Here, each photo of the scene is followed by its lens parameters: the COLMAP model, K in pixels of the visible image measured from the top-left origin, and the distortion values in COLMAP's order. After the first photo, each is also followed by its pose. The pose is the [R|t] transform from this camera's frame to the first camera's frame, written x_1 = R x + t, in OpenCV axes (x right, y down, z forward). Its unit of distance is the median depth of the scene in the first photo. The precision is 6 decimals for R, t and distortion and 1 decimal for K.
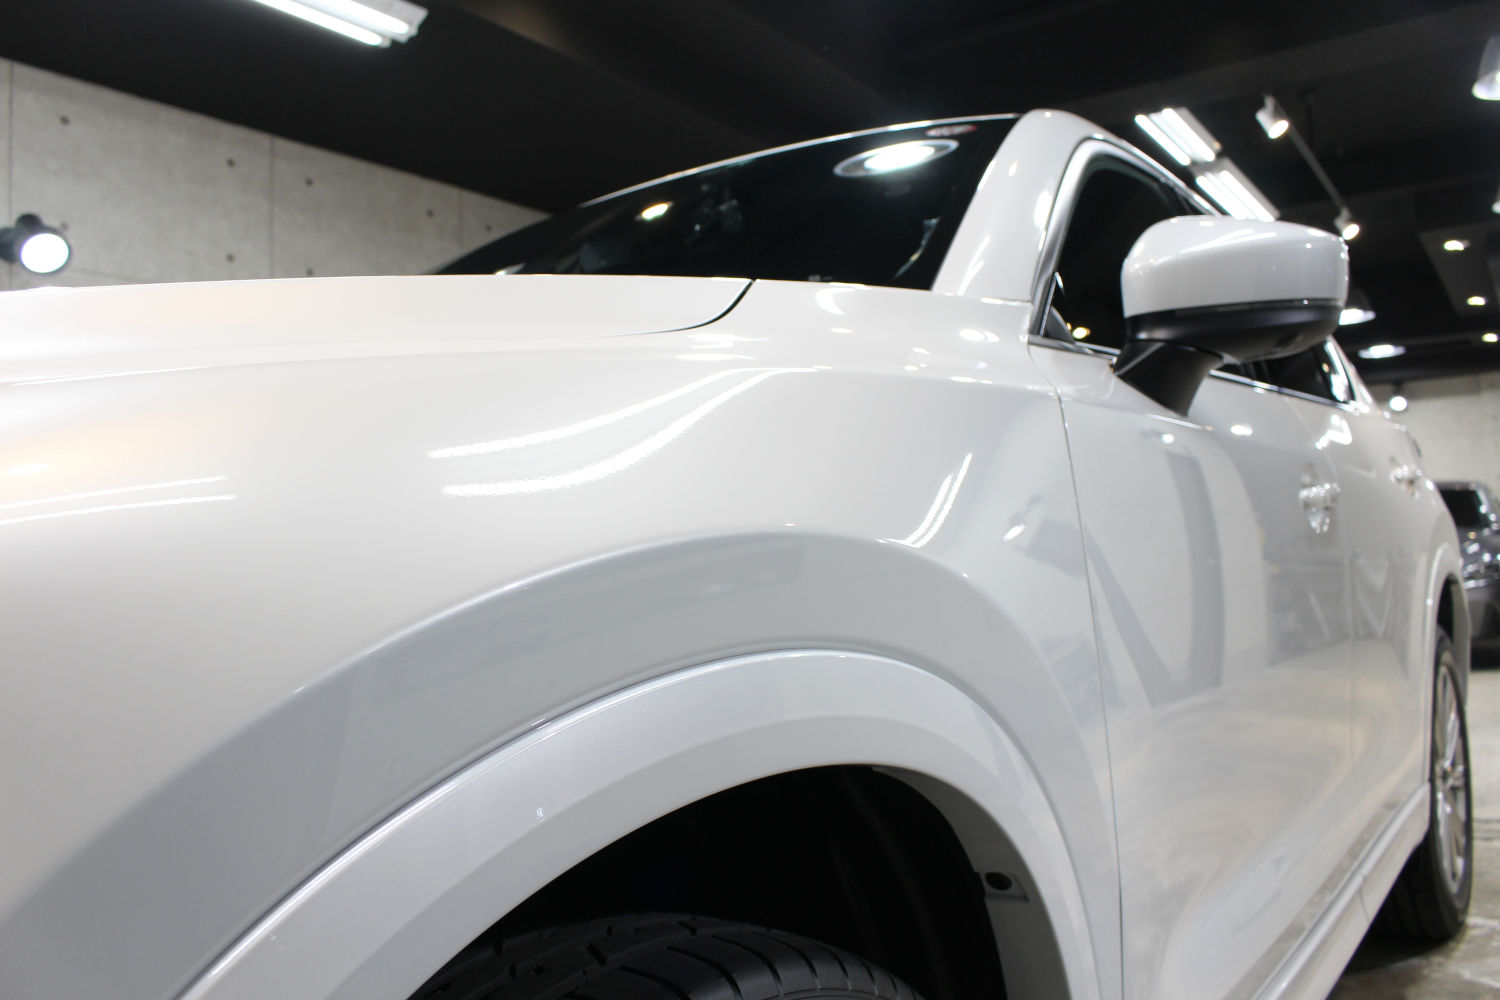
lens RADIAL K [[1222.9, 0, 768.9], [0, 1222.9, 438.4], [0, 0, 1]] dist [-0.099419, 0.007868]
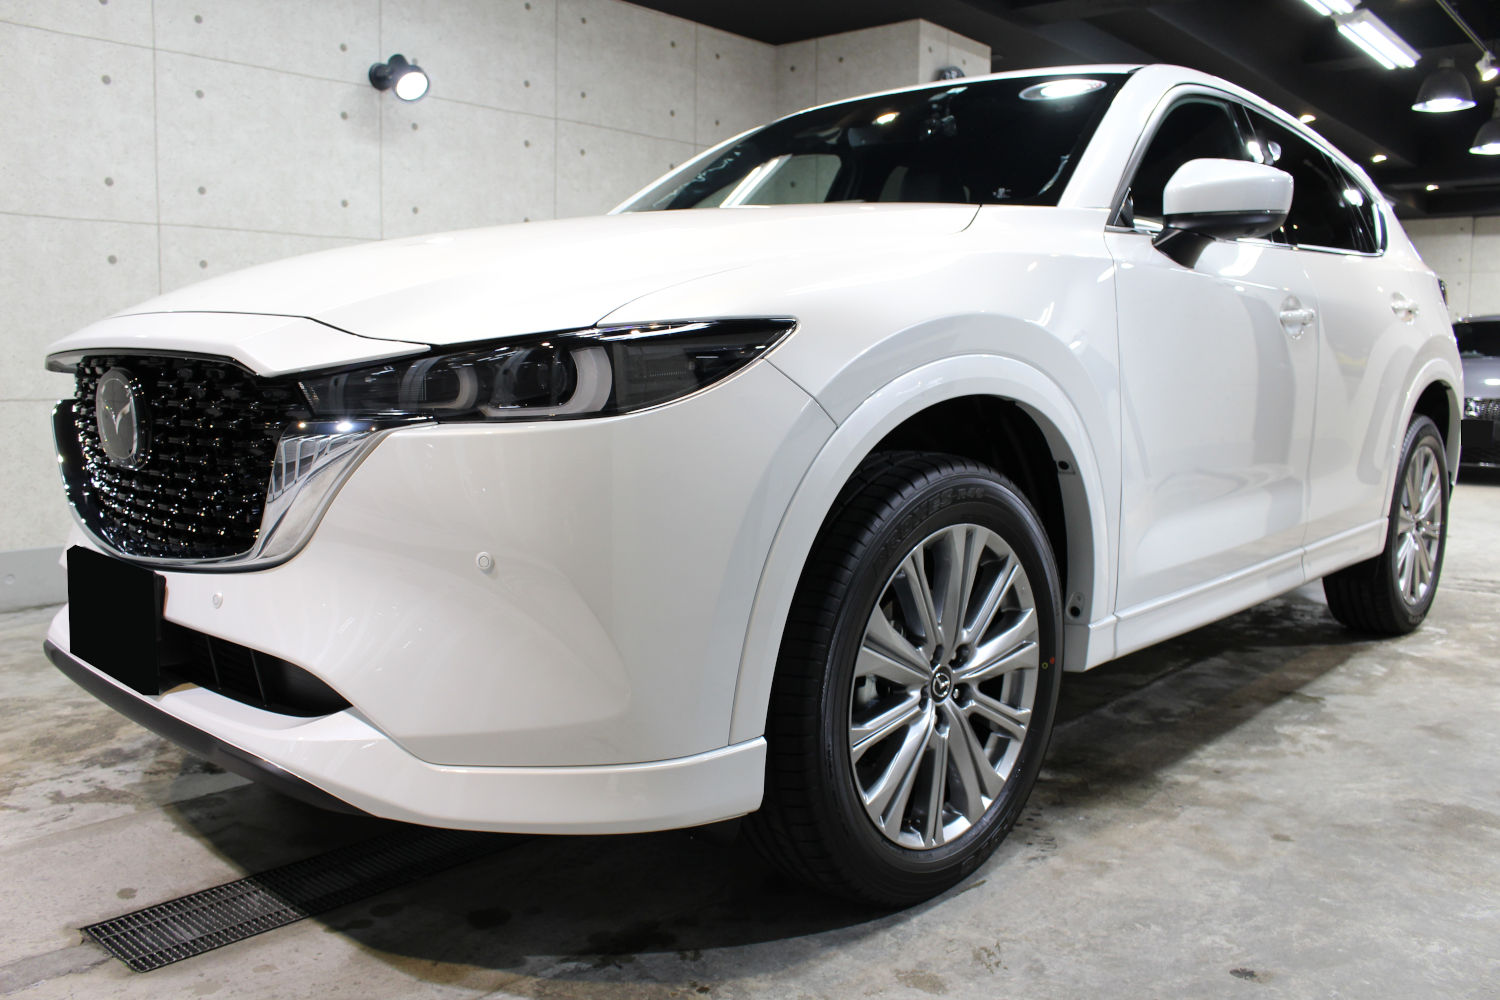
lens RADIAL K [[1222.9, 0, 768.9], [0, 1222.9, 438.4], [0, 0, 1]] dist [-0.099419, 0.007868]
pose [[0.991563, 0.065823, -0.111667, -0.062695], [-0.045390, 0.983247, 0.176536, -0.044042], [0.121417, -0.169978, 0.977939, -0.714350]]
